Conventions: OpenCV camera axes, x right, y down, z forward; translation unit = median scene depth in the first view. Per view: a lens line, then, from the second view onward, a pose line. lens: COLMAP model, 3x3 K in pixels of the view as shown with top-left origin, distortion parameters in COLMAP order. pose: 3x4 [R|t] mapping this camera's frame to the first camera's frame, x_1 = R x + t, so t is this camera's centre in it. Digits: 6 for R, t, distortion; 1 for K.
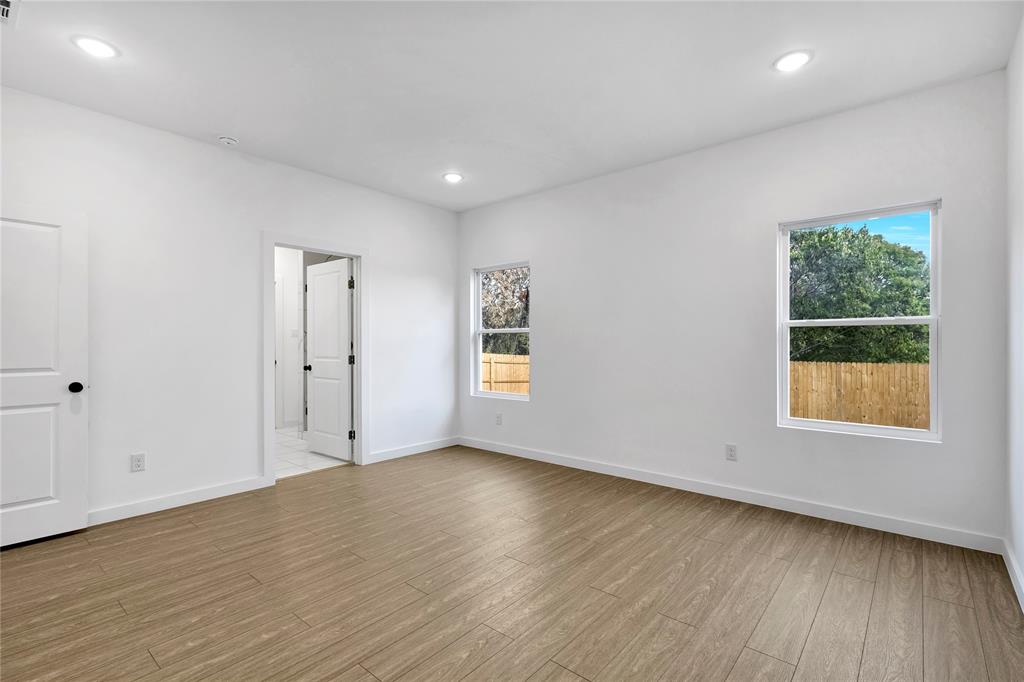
lens RADIAL K [[475.6, 0, 507.7], [0, 475.6, 340.3], [0, 0, 1]] dist [0.001895, -0.000118]
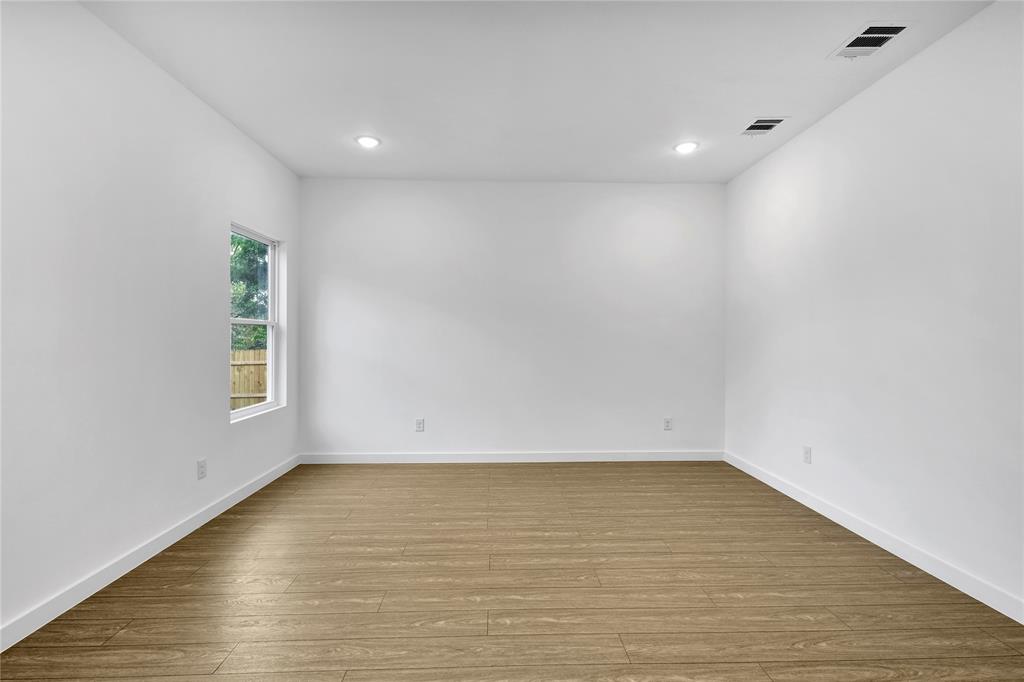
lens RADIAL K [[475.6, 0, 507.7], [0, 475.6, 340.3], [0, 0, 1]] dist [0.001895, -0.000118]
pose [[-0.669467, -0.006555, 0.742813, -0.614579], [-0.003058, 0.999977, 0.006069, -0.000335], [-0.742835, 0.001791, -0.669472, 1.365482]]
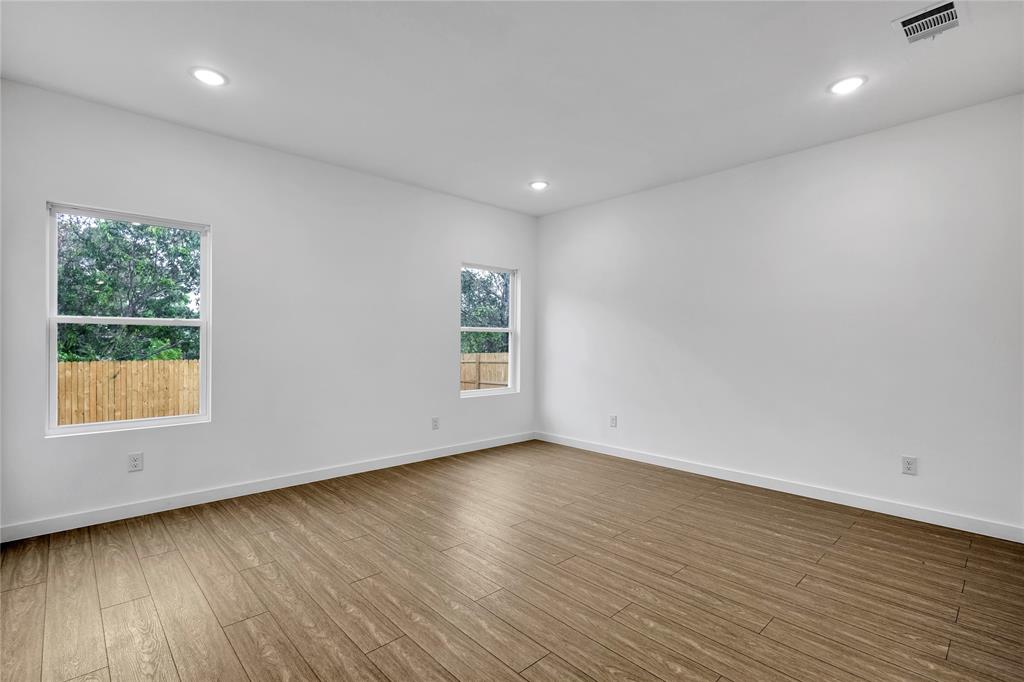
lens RADIAL K [[475.6, 0, 507.7], [0, 475.6, 340.3], [0, 0, 1]] dist [0.001895, -0.000118]
pose [[0.122094, 0.000691, 0.992518, -0.991950], [-0.006013, 0.999982, 0.000043, -0.001225], [-0.992500, -0.005974, 0.122096, 0.744128]]
